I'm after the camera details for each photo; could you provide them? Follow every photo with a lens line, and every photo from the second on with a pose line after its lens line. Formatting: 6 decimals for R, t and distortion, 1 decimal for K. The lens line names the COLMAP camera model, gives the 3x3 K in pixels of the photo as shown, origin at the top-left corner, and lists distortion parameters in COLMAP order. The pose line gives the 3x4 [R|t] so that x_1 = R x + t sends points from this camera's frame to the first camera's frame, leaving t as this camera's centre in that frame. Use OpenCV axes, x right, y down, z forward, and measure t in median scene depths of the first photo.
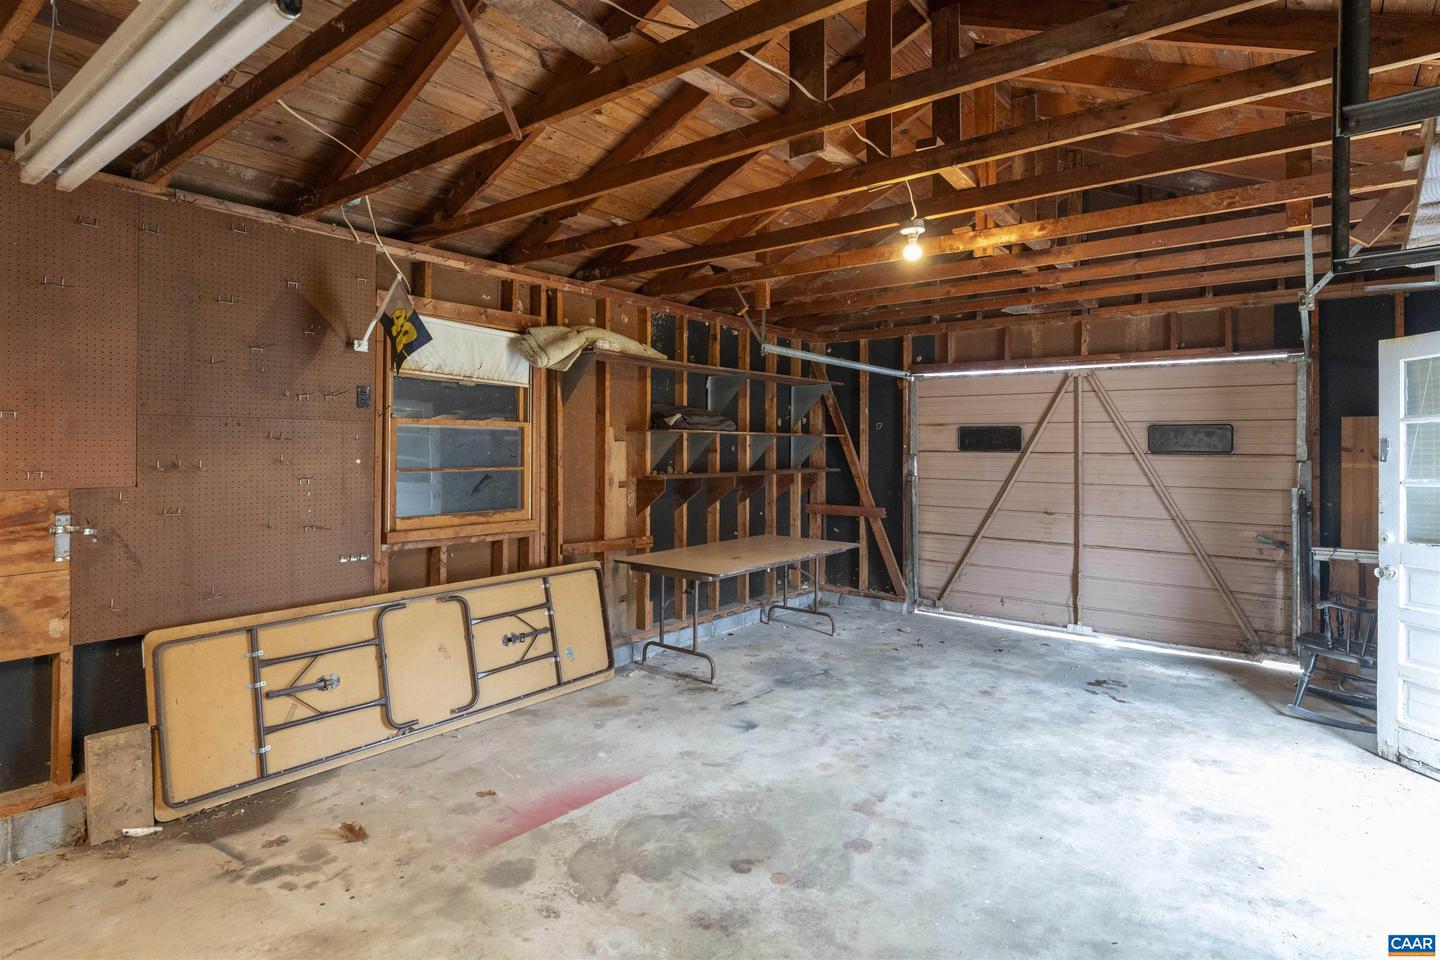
lens RADIAL K [[784.5, 0, 686.3], [0, 784.5, 445.2], [0, 0, 1]] dist [-0.003177, -0.001753]
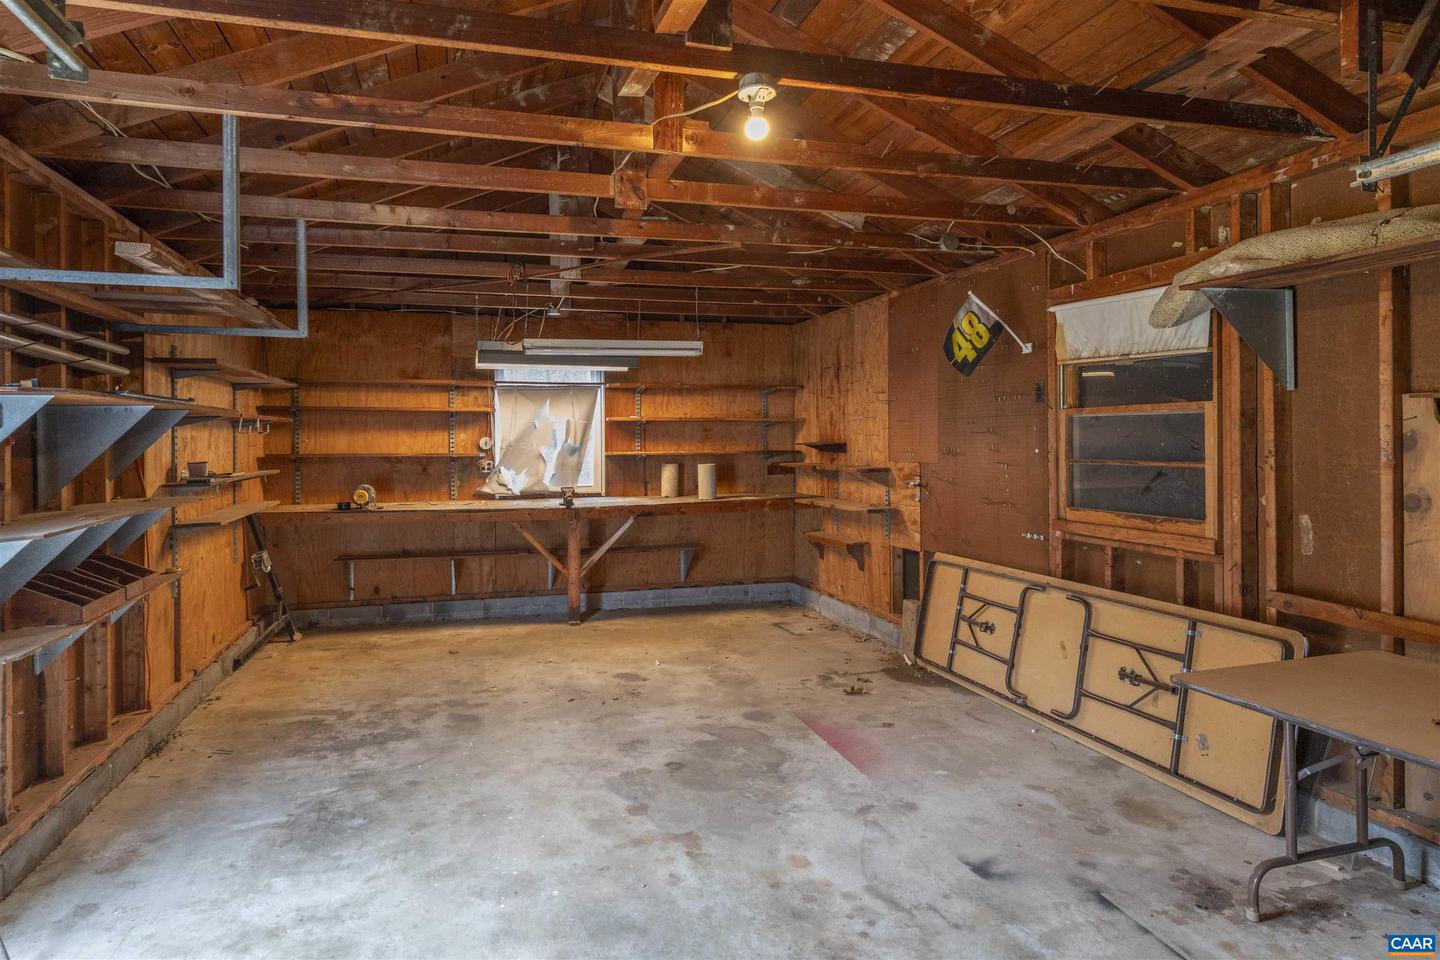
lens RADIAL K [[784.5, 0, 686.3], [0, 784.5, 445.2], [0, 0, 1]] dist [-0.003177, -0.001753]
pose [[-0.565295, 0.007014, -0.824859, 0.824650], [0.011169, 0.999937, 0.000848, 0.006282], [0.824813, -0.008733, -0.565338, 1.286680]]
